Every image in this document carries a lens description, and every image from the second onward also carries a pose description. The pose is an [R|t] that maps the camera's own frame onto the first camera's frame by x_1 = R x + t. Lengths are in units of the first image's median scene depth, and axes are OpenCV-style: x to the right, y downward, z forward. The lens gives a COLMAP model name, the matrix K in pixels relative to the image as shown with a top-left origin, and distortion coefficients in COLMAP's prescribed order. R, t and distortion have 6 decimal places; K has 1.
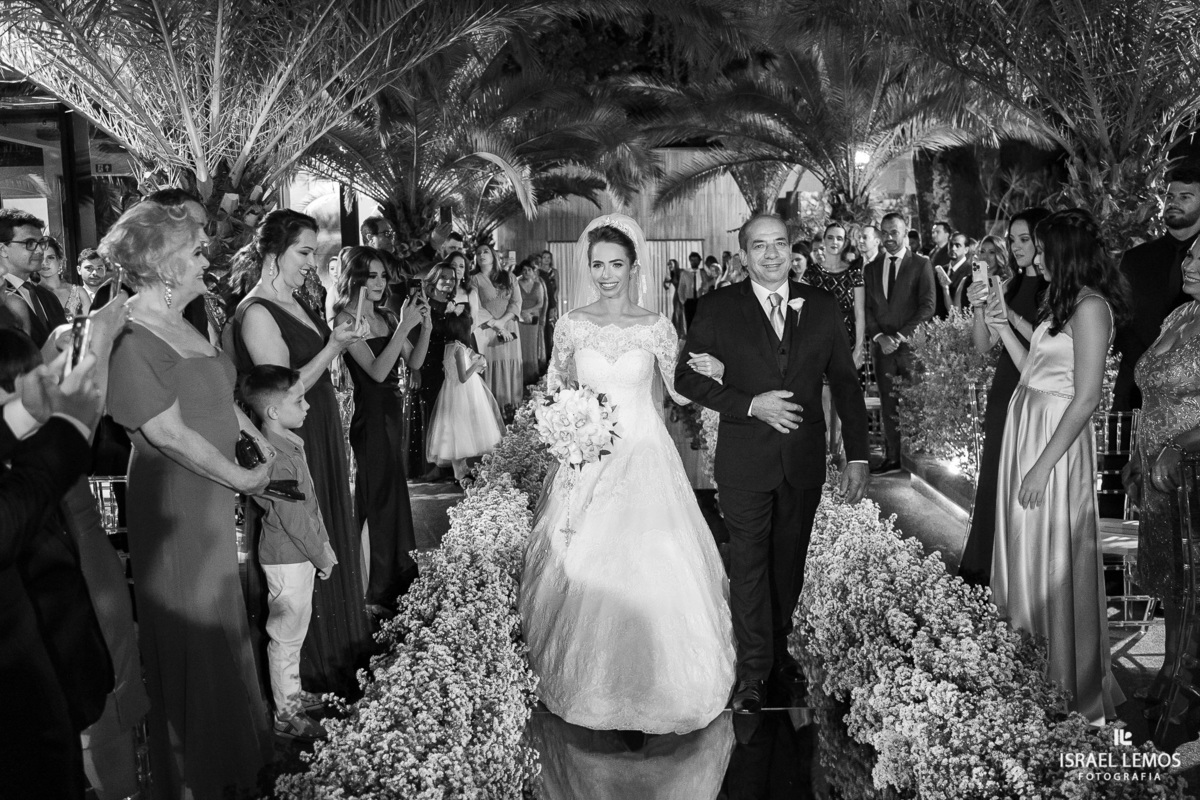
lens RADIAL K [[987.5, 0, 602.5], [0, 987.5, 402.5], [0, 0, 1]] dist [-0.112933, 0.088657]
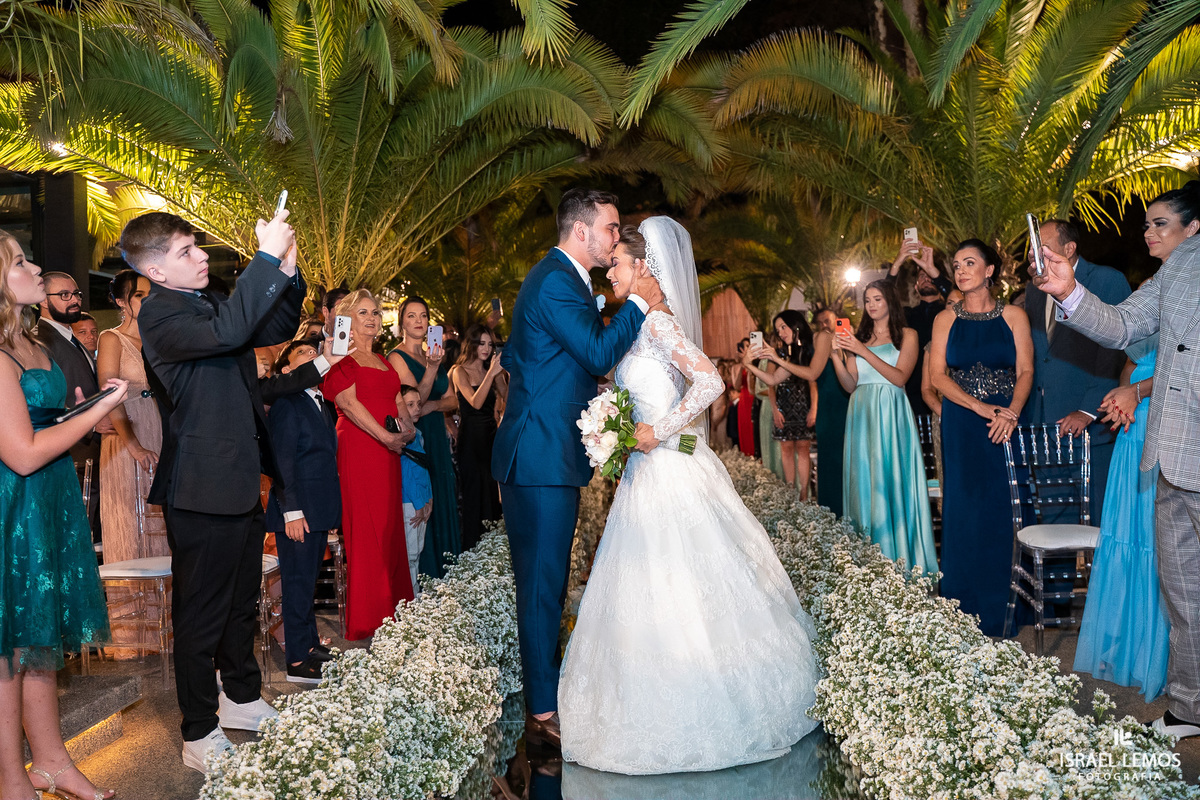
lens RADIAL K [[987.5, 0, 602.2], [0, 987.5, 399.7], [0, 0, 1]] dist [-0.112933, 0.088657]
pose [[0.998893, -0.029115, -0.036950, 0.031787], [0.023786, 0.990249, -0.137263, 0.110556], [0.040587, 0.136232, 0.989845, -0.327848]]
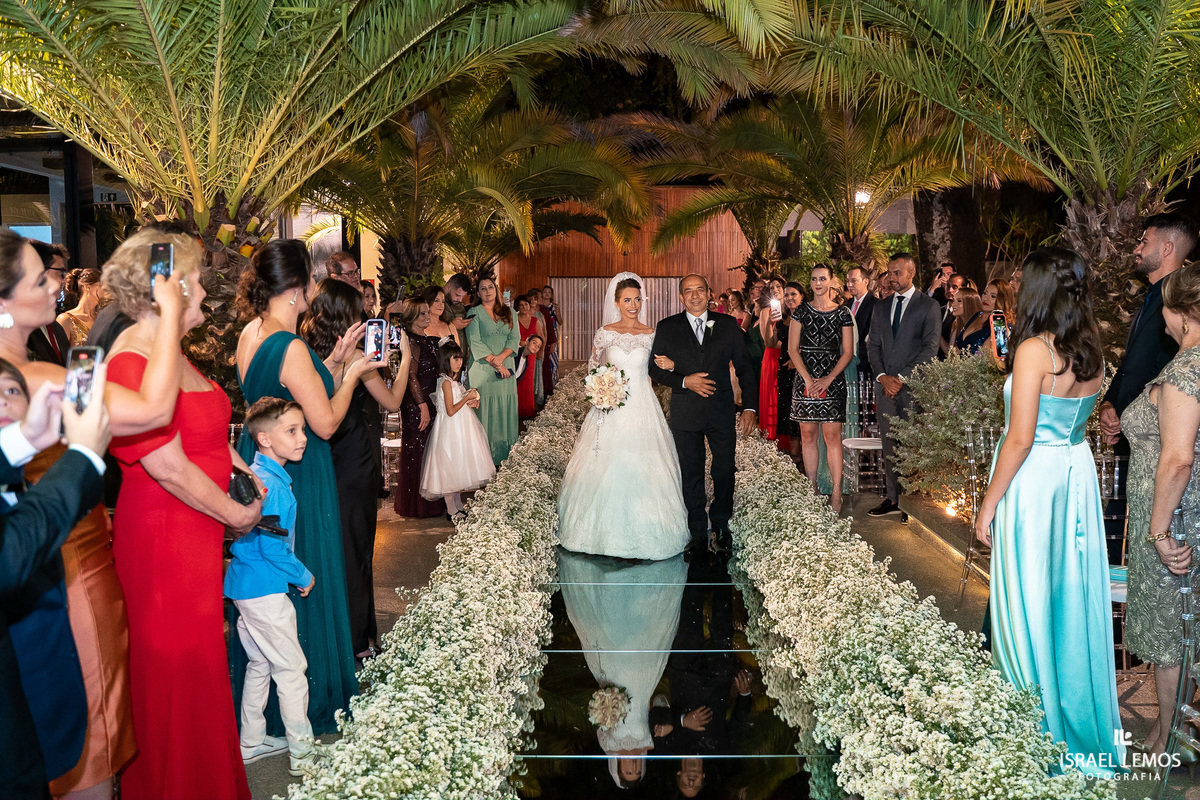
lens RADIAL K [[987.5, 0, 602.3], [0, 987.5, 401.1], [0, 0, 1]] dist [-0.112933, 0.088657]
pose [[0.999902, 0.013953, -0.001337, 0.005746], [-0.013993, 0.999207, -0.037283, -0.001434], [0.000816, 0.037298, 0.999304, 0.006417]]
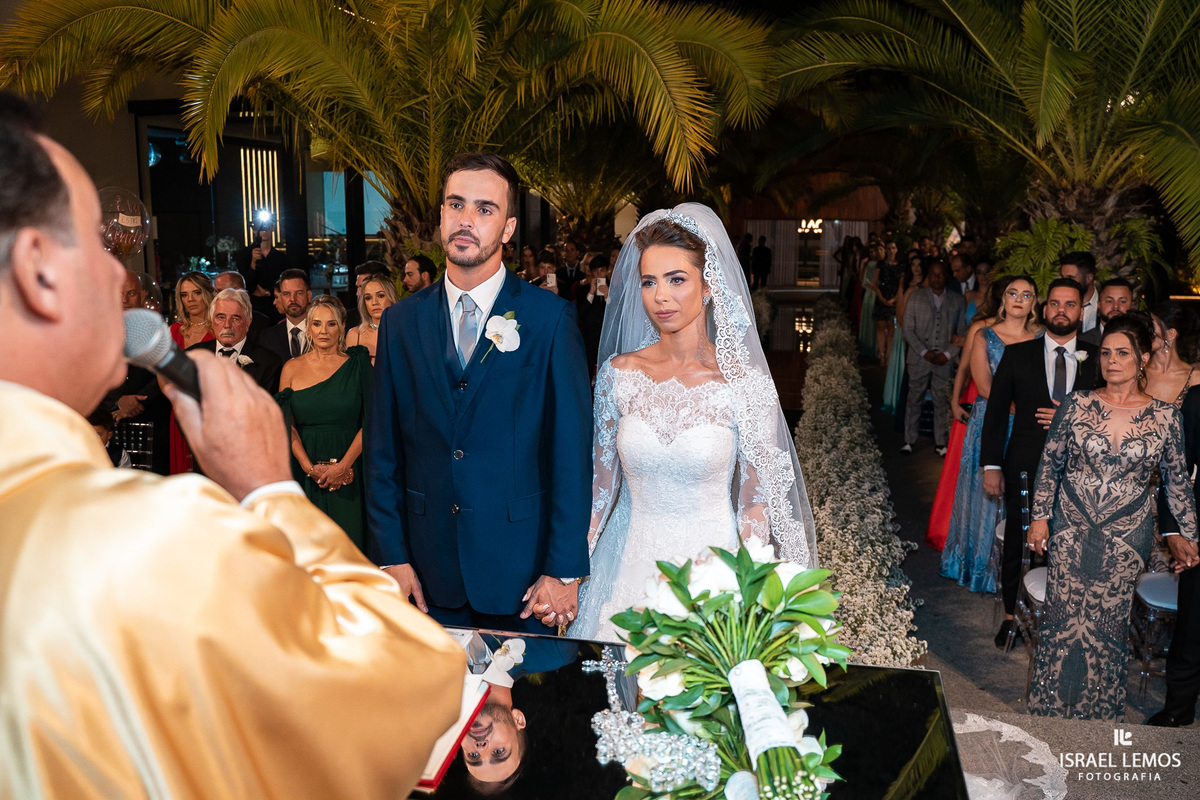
lens RADIAL K [[987.5, 0, 598.4], [0, 987.5, 398.8], [0, 0, 1]] dist [-0.112933, 0.088657]
pose [[0.977599, 0.056012, -0.202888, 0.114620], [-0.047470, 0.997779, 0.046729, 0.081664], [0.205055, -0.036051, 0.978086, -1.170010]]
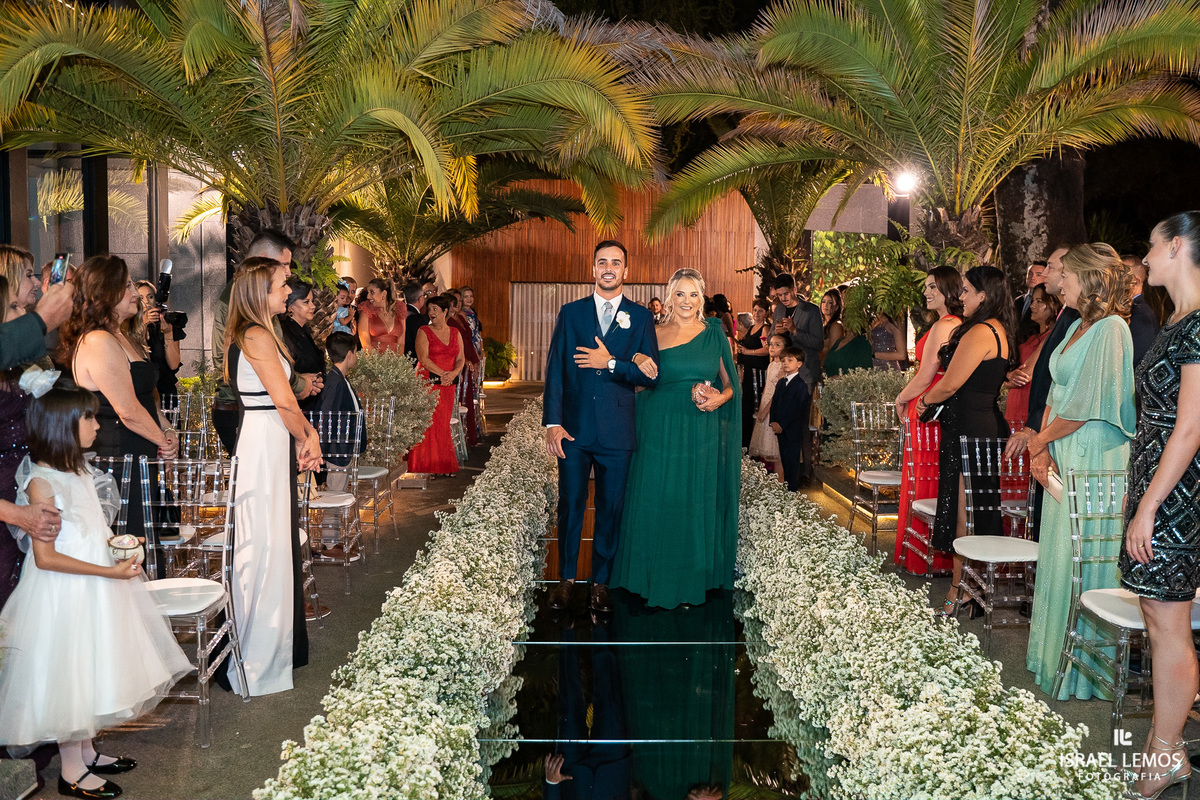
lens RADIAL K [[987.5, 0, 602.8], [0, 987.5, 411.0], [0, 0, 1]] dist [-0.112933, 0.088657]
pose [[0.999223, 0.025413, 0.030128, 0.002097], [-0.024146, 0.998839, -0.041687, -0.075358], [-0.031152, 0.040927, 0.998676, 0.614611]]
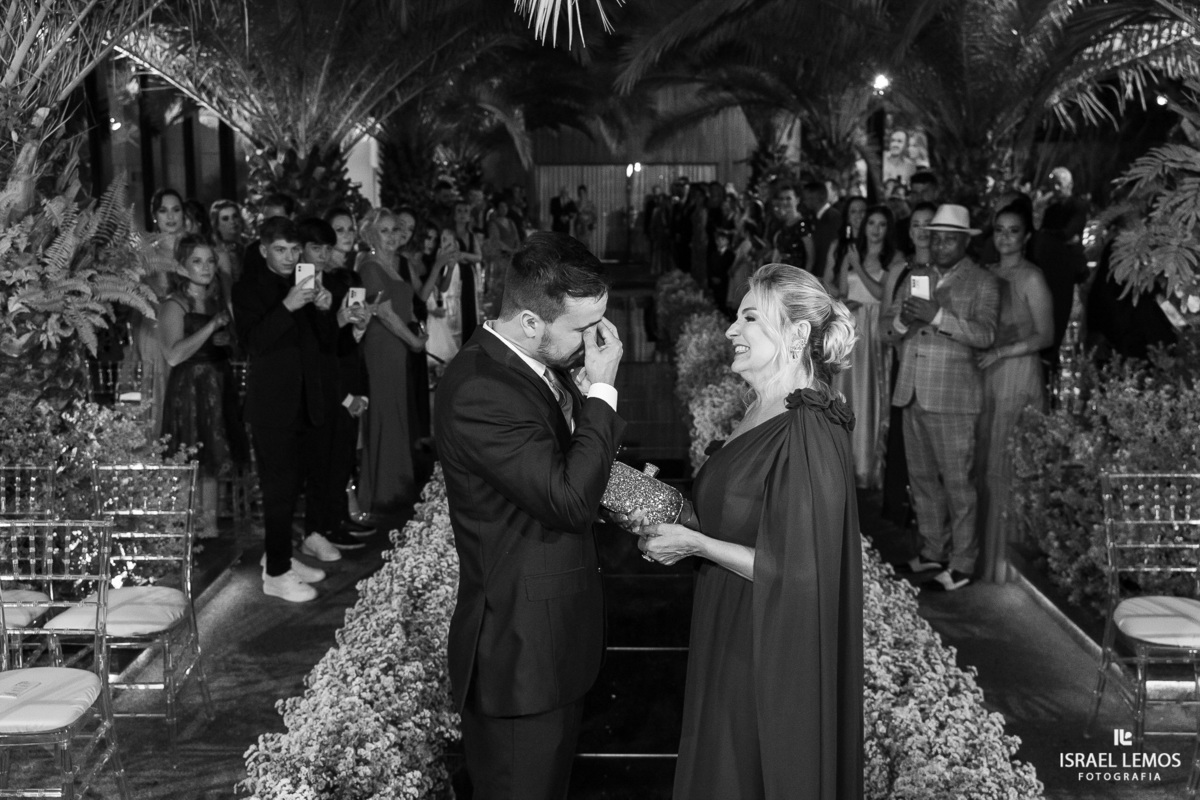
lens RADIAL K [[1367.8, 0, 600.5], [0, 1367.8, 398.6], [0, 0, 1]] dist [0.023182, 0.000000]
pose [[0.999922, 0.012214, -0.002442, 0.020446], [-0.012153, 0.999653, 0.023384, 0.052901], [0.002726, -0.023352, 0.999724, -0.799425]]
